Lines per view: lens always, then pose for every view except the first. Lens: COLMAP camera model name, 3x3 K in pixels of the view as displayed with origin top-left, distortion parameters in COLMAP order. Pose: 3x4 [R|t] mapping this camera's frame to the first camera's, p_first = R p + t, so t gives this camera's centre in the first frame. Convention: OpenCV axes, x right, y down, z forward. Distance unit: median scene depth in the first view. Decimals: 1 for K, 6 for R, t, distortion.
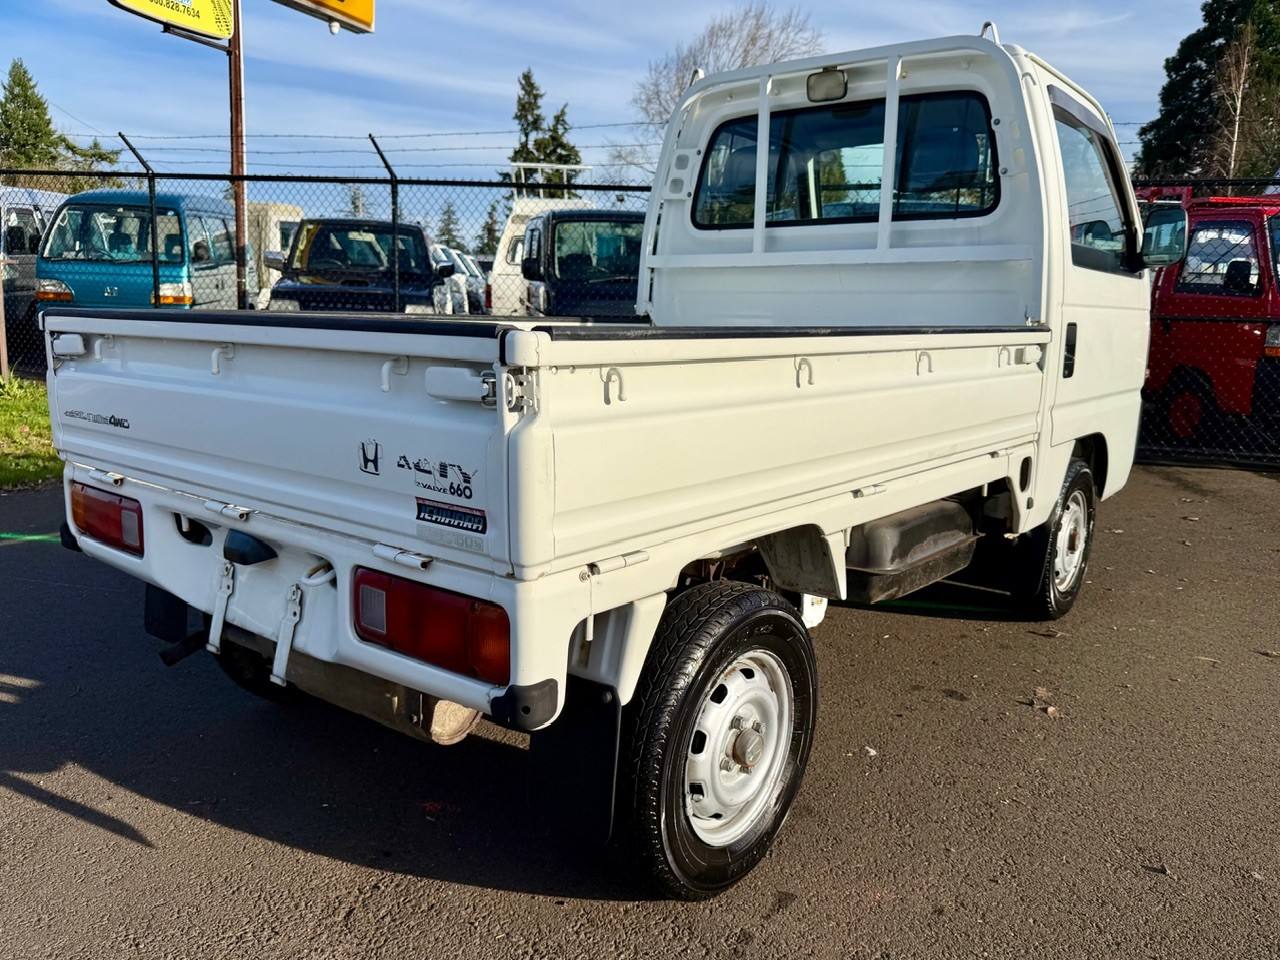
lens RADIAL K [[926.1, 0, 638.4], [0, 926.1, 457.6], [0, 0, 1]] dist [0.040459, -0.001719]
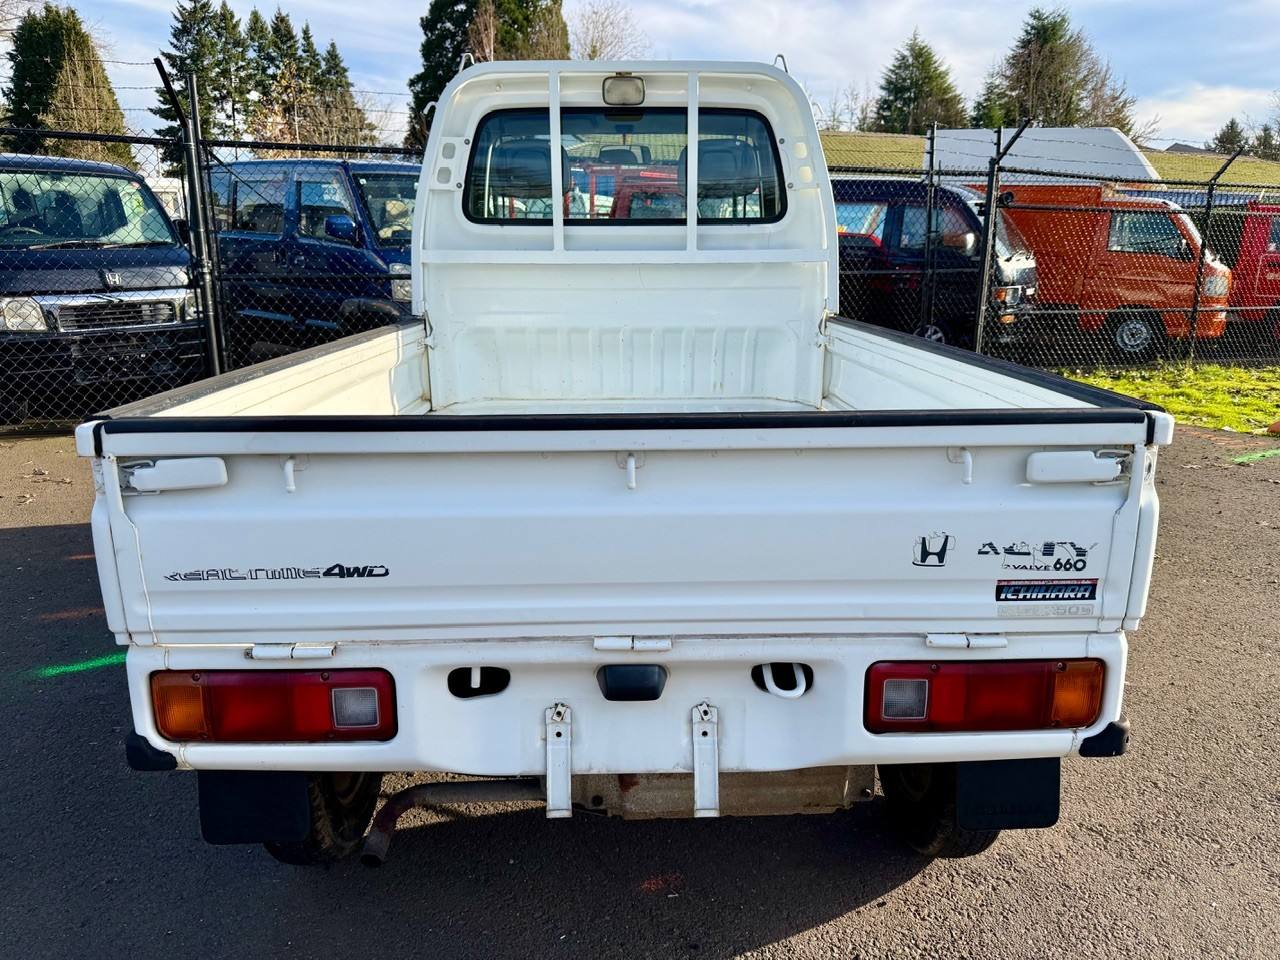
lens RADIAL K [[878.5, 0, 632.8], [0, 878.5, 486.3], [0, 0, 1]] dist [0.066145, -0.051828]
pose [[0.777376, -0.178823, 0.603083, -0.752998], [0.119955, 0.983290, 0.136937, -0.160501], [-0.617492, -0.034109, 0.785837, 0.334475]]
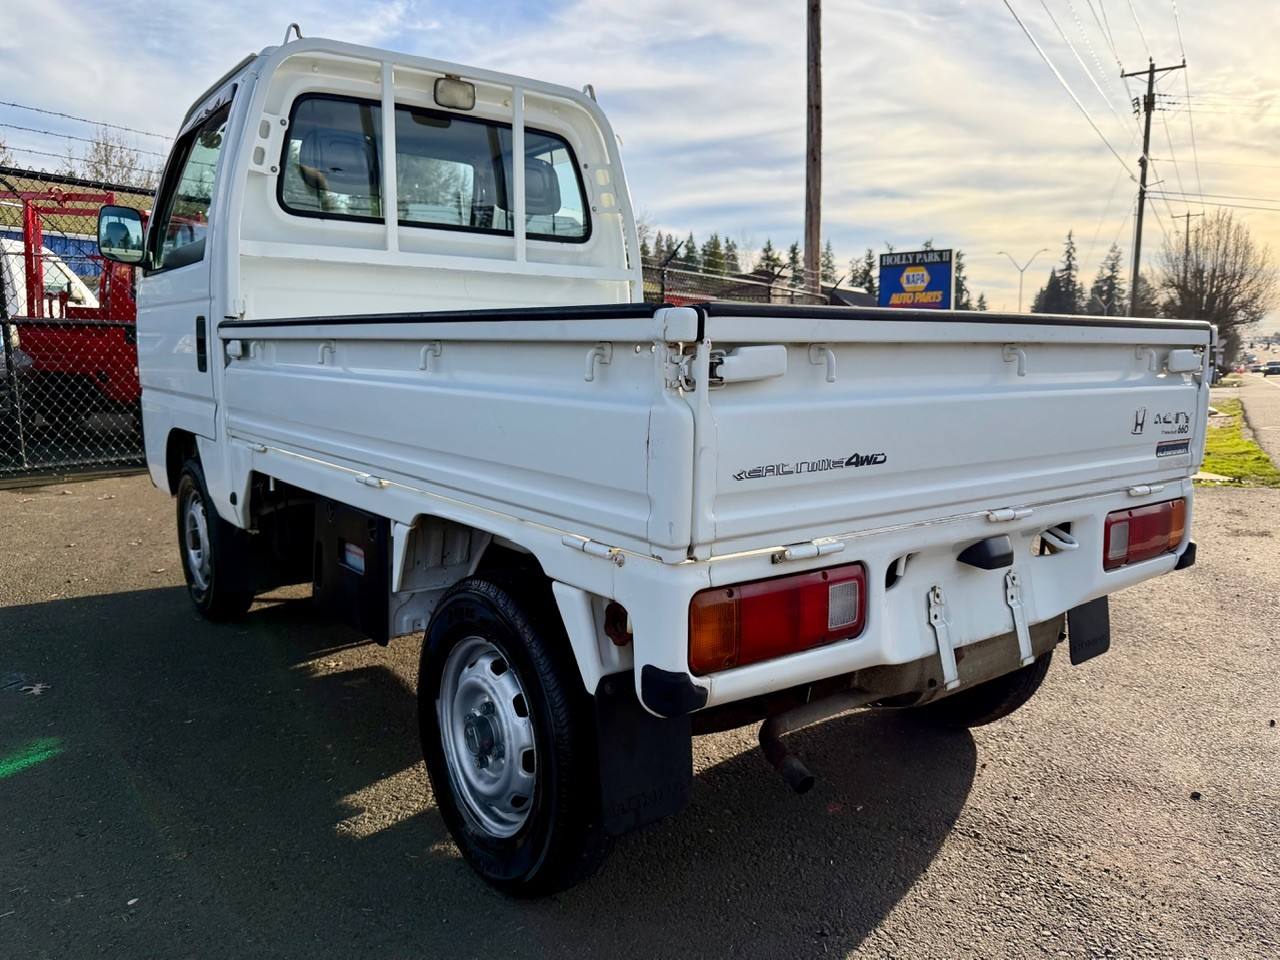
lens RADIAL K [[927.5, 0, 640.0], [0, 927.5, 480.0], [0, 0, 1]] dist [0.085529, -0.162624]
pose [[0.270618, -0.156574, 0.949869, -1.241384], [0.150560, 0.981427, 0.118881, -0.130390], [-0.950841, 0.110841, 0.289165, 0.914515]]
